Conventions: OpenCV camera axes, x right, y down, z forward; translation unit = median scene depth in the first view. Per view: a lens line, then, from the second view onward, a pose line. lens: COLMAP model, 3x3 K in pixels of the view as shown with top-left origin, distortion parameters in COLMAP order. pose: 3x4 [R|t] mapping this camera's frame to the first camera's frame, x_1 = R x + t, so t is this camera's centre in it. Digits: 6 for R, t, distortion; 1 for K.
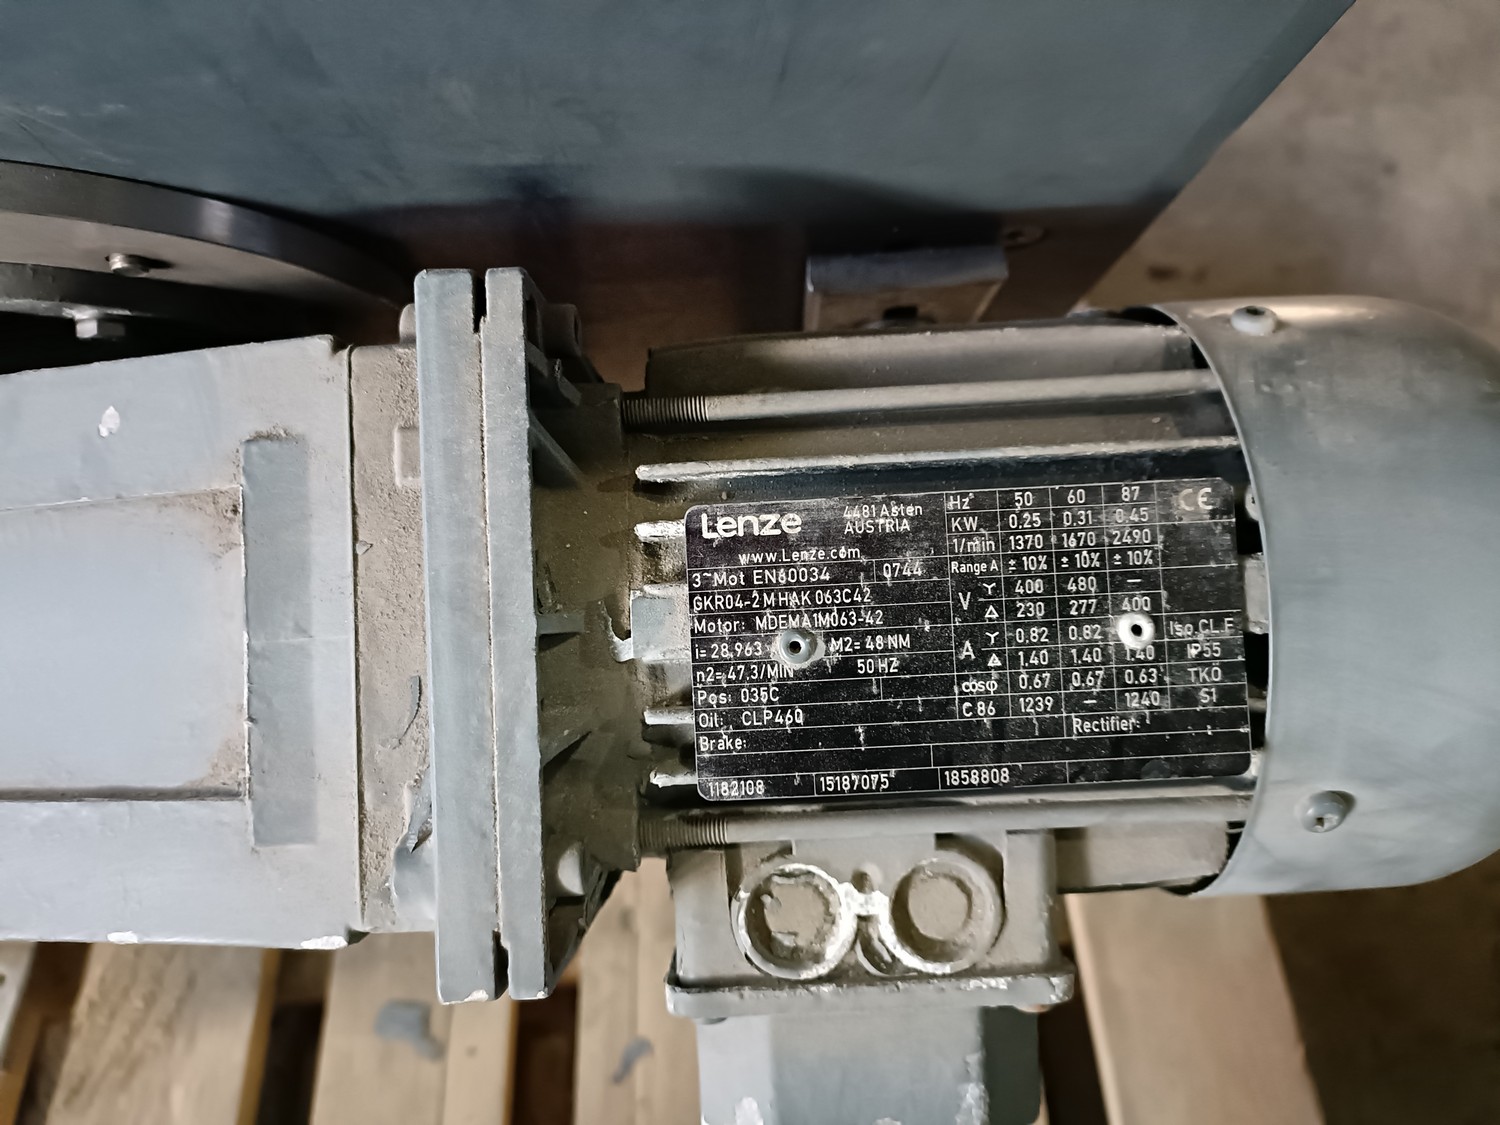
lens RADIAL K [[1077.8, 0, 754.1], [0, 1077.8, 556.7], [0, 0, 1]] dist [-0.001618, -0.005176]
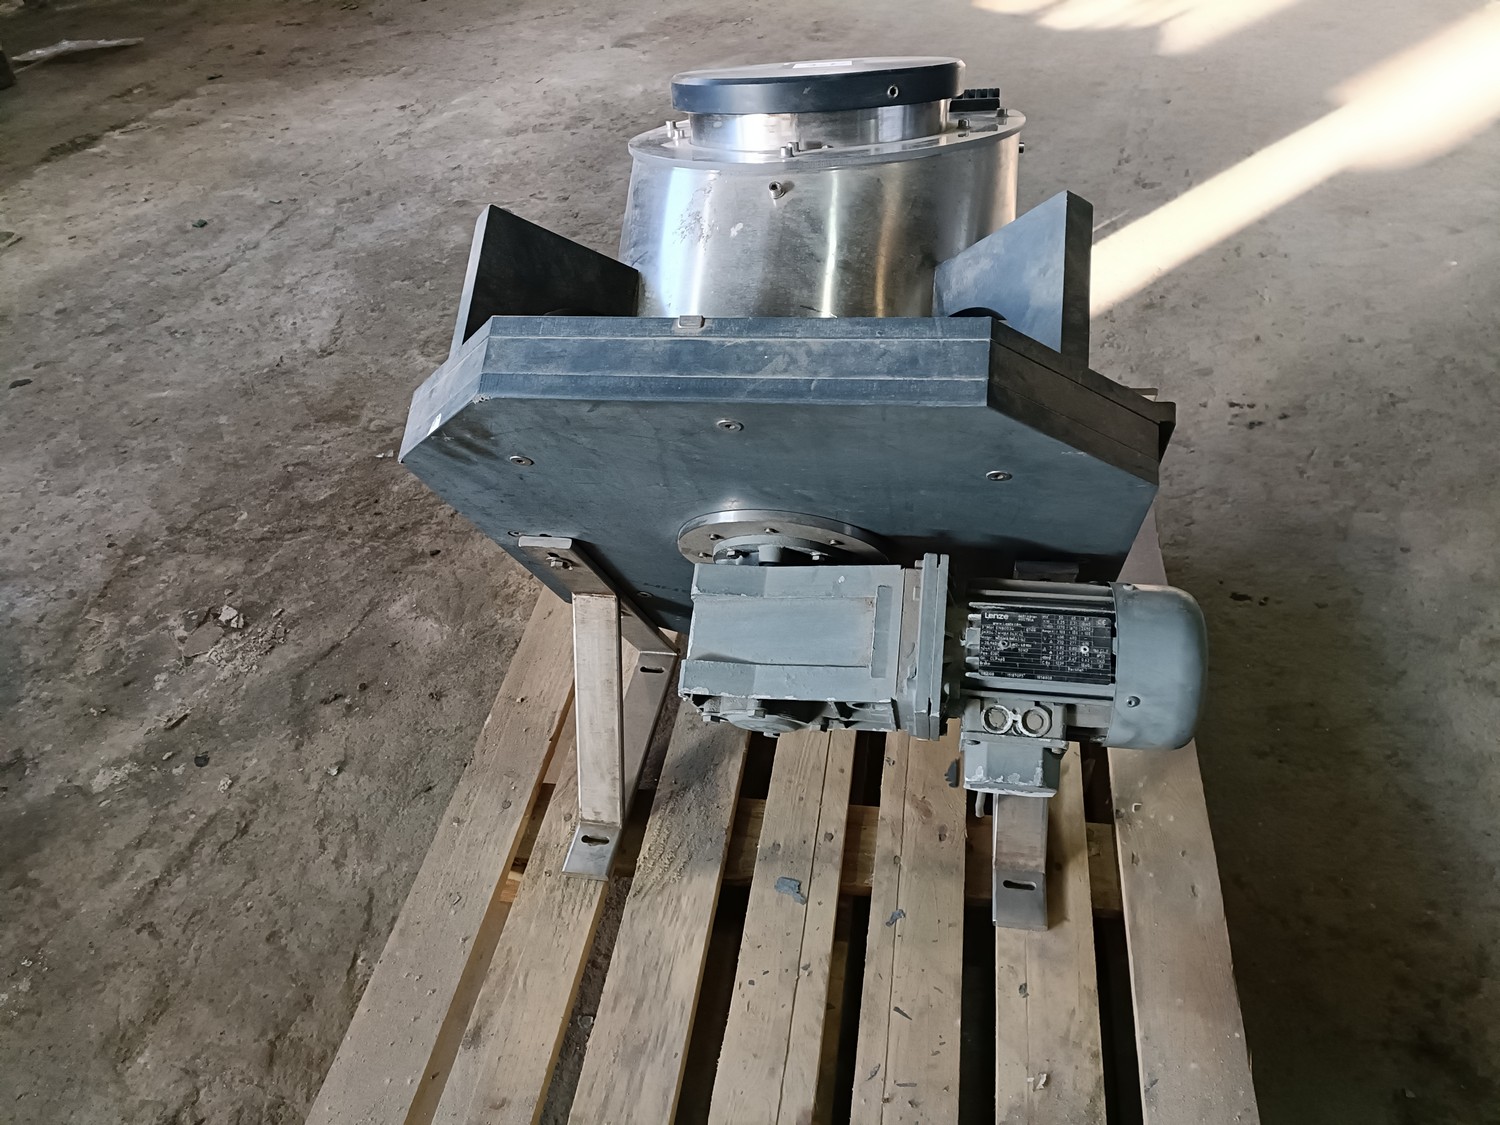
lens RADIAL K [[1077.8, 0, 754.1], [0, 1077.8, 556.7], [0, 0, 1]] dist [-0.001618, -0.005176]
pose [[0.975877, 0.105405, -0.191189, -0.146781], [-0.152070, 0.956526, -0.248864, 0.944170], [0.156645, 0.271935, 0.949481, -3.259538]]
